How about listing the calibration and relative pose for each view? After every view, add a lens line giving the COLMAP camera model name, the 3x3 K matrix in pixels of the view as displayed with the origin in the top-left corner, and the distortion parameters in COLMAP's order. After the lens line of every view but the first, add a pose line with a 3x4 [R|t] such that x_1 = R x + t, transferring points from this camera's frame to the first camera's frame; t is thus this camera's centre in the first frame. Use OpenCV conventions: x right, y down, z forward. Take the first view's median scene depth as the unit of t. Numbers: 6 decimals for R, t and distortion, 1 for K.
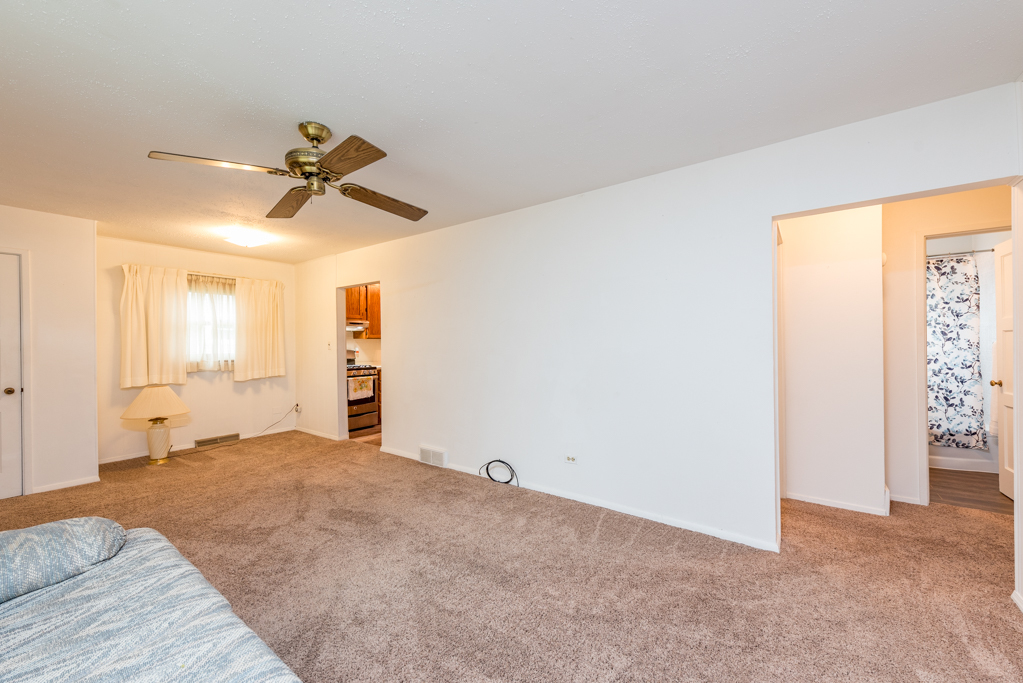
lens RADIAL K [[397.9, 0, 508.8], [0, 397.9, 342.7], [0, 0, 1]] dist [0.007659, -0.000897]
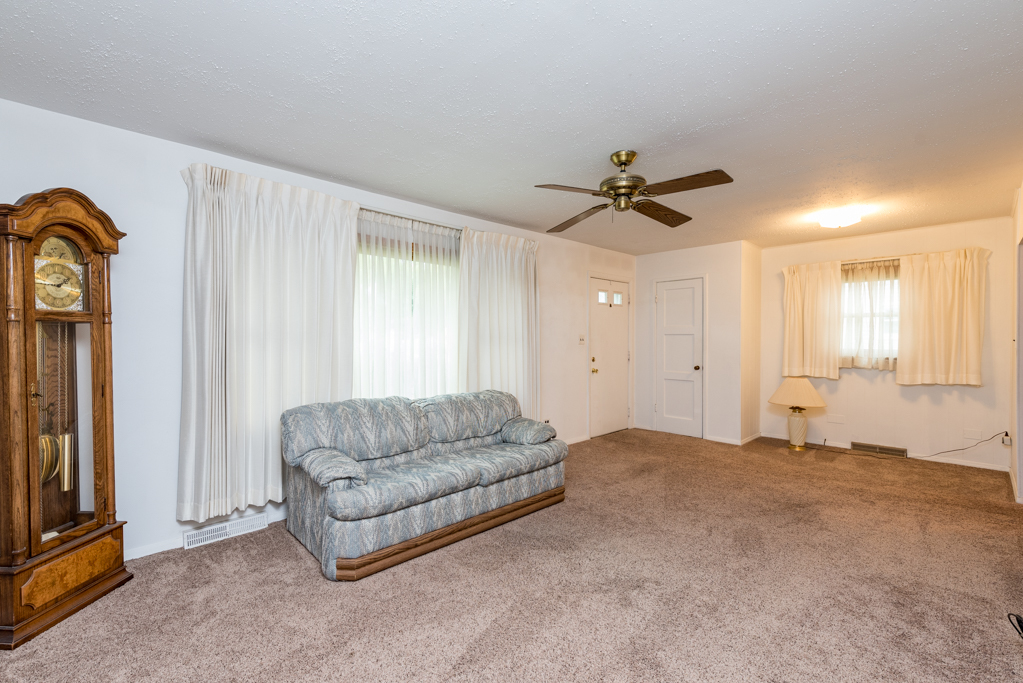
lens RADIAL K [[466.8, 0, 515.4], [0, 466.8, 337.4], [0, 0, 1]] dist [-0.001229, -0.000426]
pose [[-0.176372, 0.005830, -0.984306, 0.420676], [-0.001758, 0.999979, 0.006238, -0.003697], [0.984322, 0.002831, -0.176358, 0.423475]]
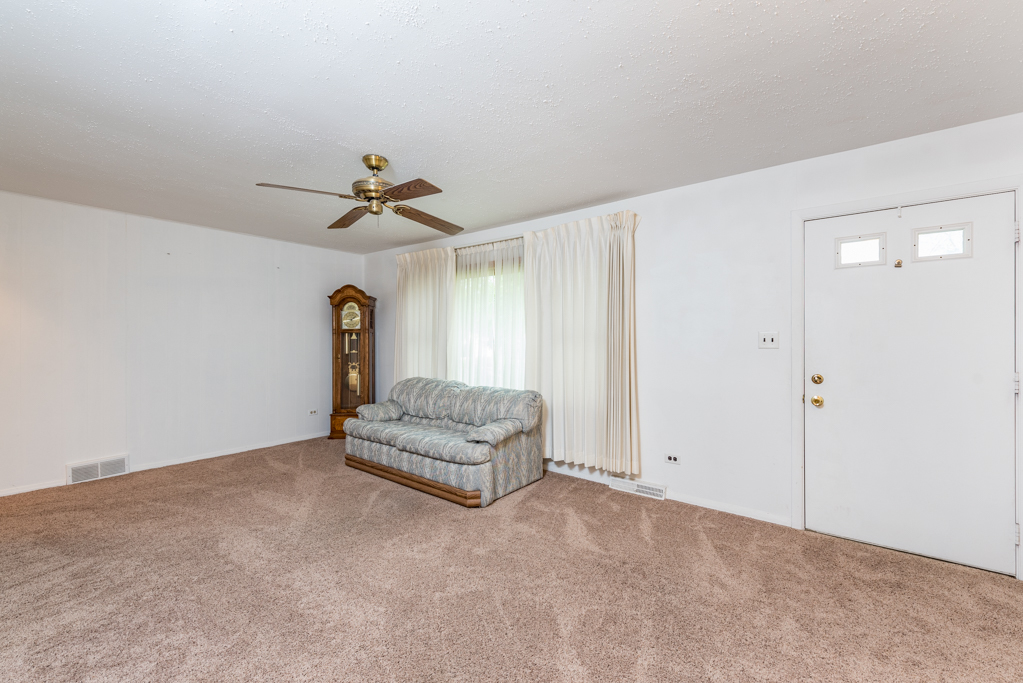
lens RADIAL K [[432.2, 0, 503.1], [0, 432.2, 343.0], [0, 0, 1]] dist [0.008410, -0.000863]
pose [[-0.996243, 0.008249, 0.086214, -0.364220], [0.009317, 0.999885, 0.011991, 0.001224], [-0.086105, 0.012749, -0.996205, 0.970301]]
